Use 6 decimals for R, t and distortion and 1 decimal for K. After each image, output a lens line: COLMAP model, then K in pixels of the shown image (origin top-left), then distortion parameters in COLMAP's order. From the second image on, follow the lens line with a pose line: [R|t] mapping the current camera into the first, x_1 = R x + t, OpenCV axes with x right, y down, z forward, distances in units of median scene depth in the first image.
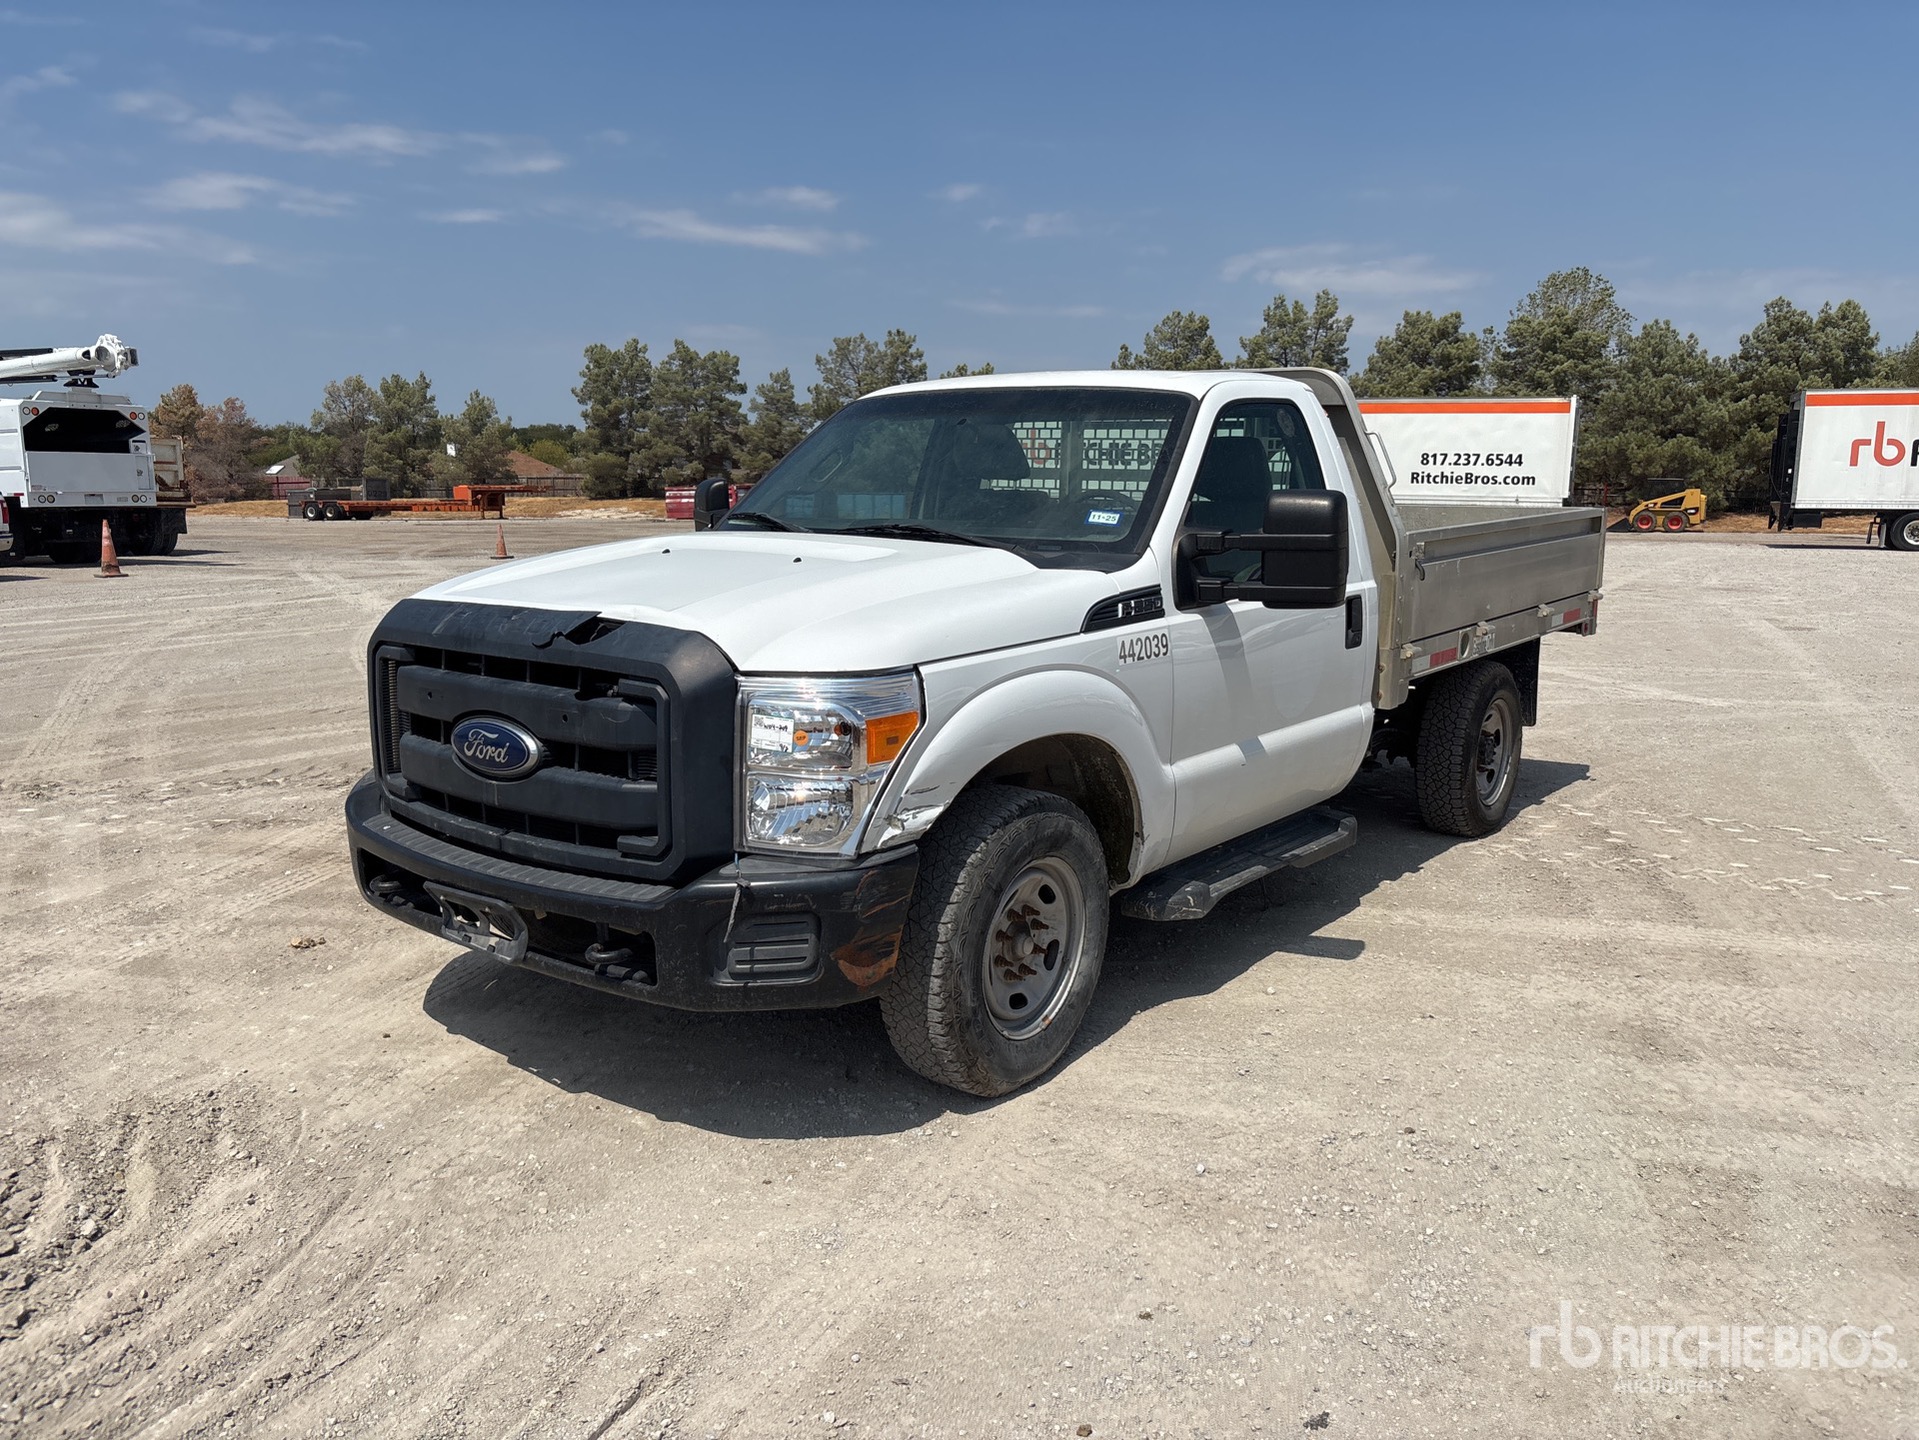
lens RADIAL K [[1528.3, 0, 966.3], [0, 1528.3, 723.3], [0, 0, 1]] dist [0.171833, -0.008101]
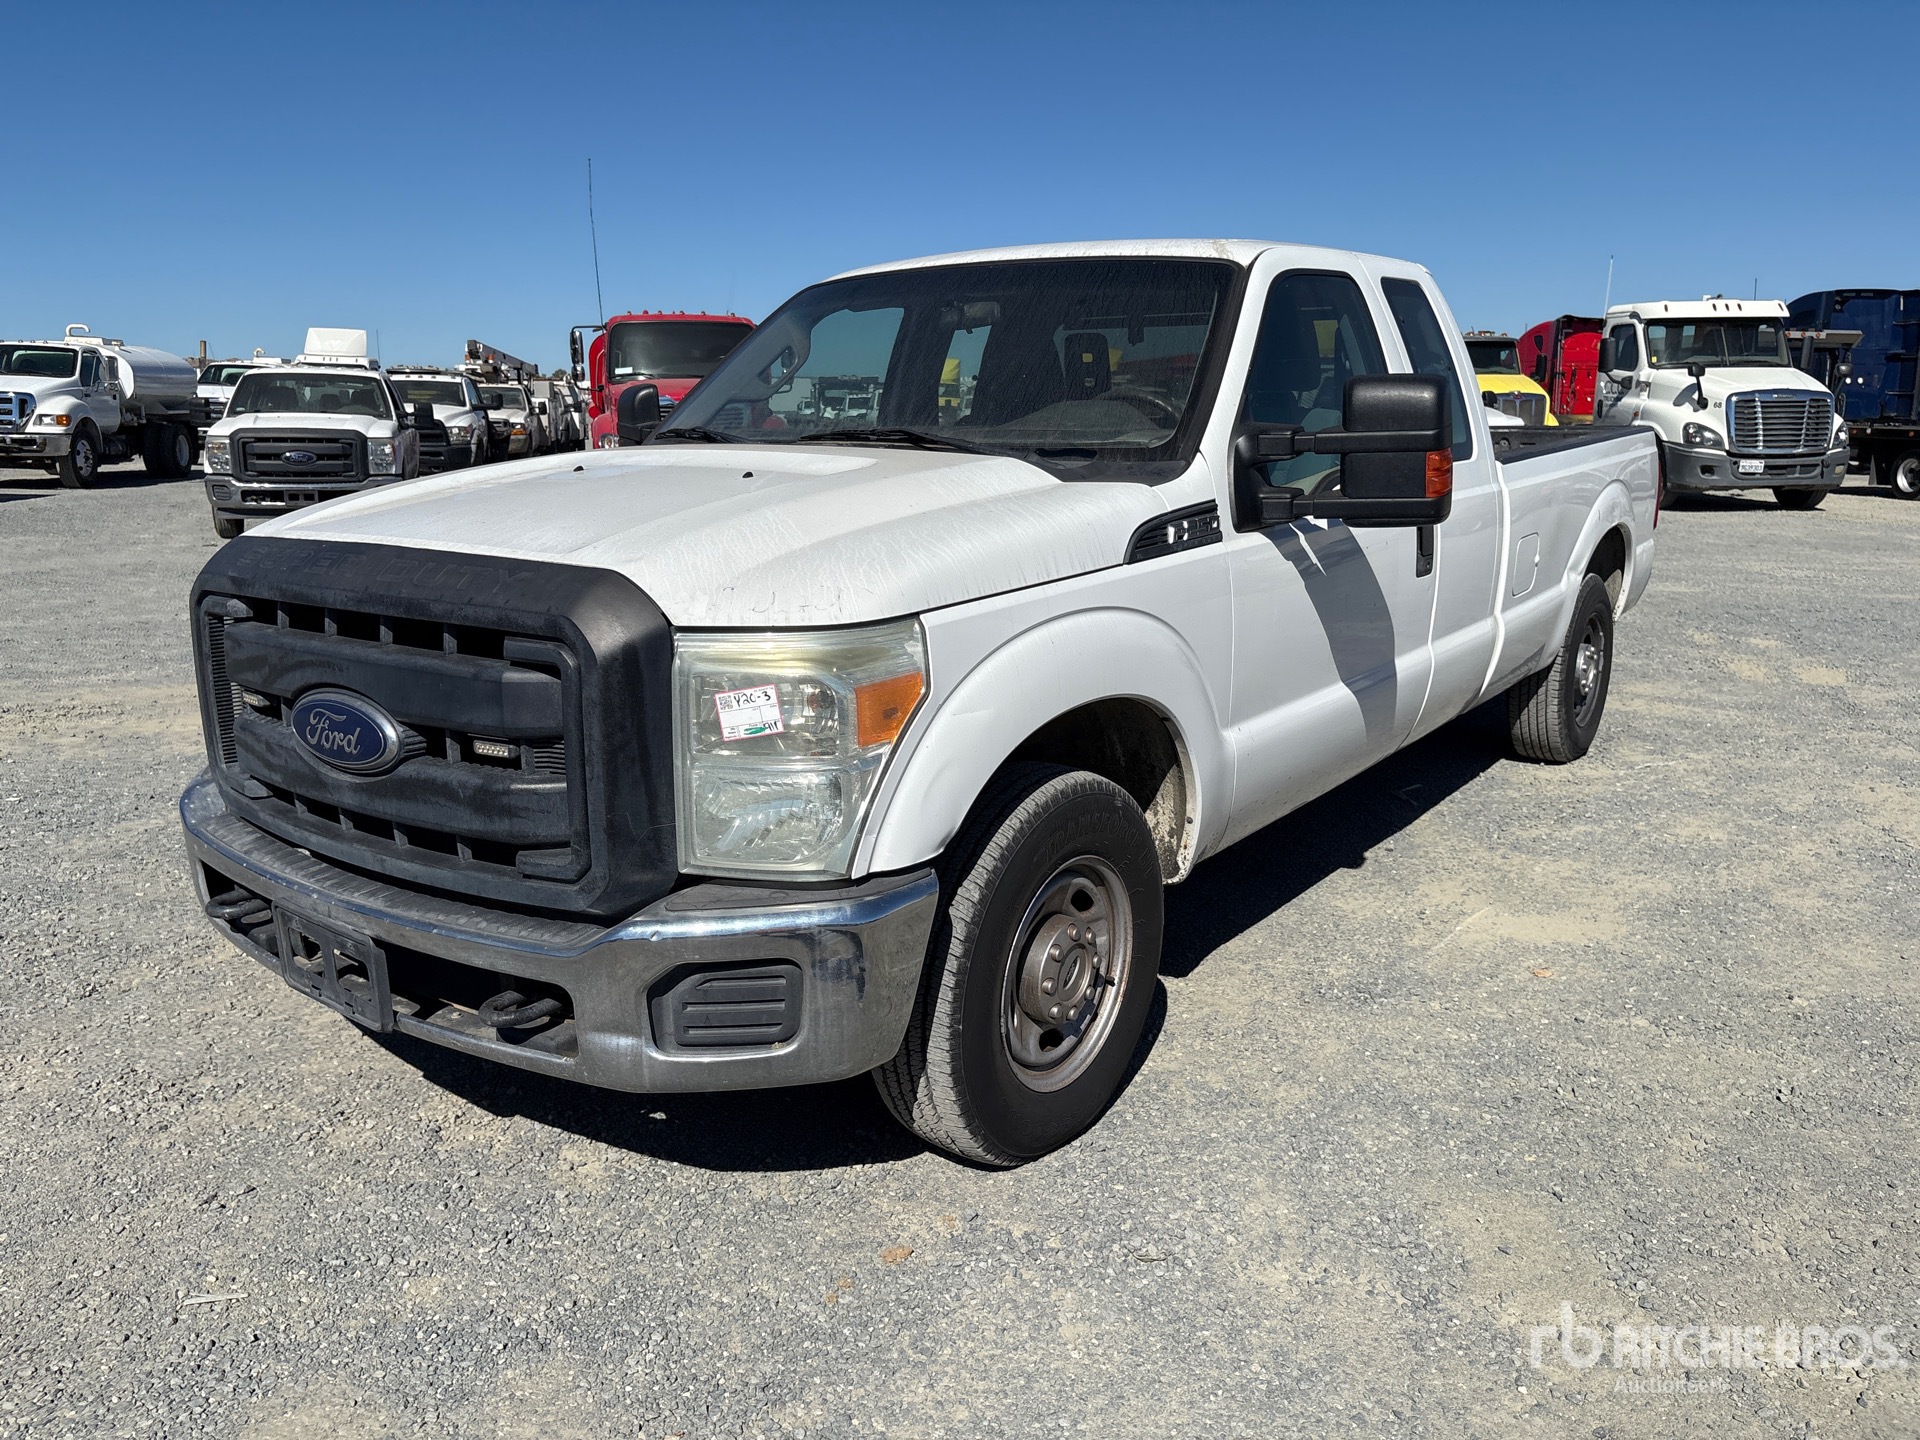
lens RADIAL K [[1529.1, 0, 964.0], [0, 1529.1, 713.6], [0, 0, 1]] dist [0.171833, -0.008101]
pose [[0.999177, -0.023242, 0.033250, -0.031423], [0.022202, 0.999263, 0.031310, -0.009700], [-0.033953, -0.030546, 0.998957, 0.226388]]
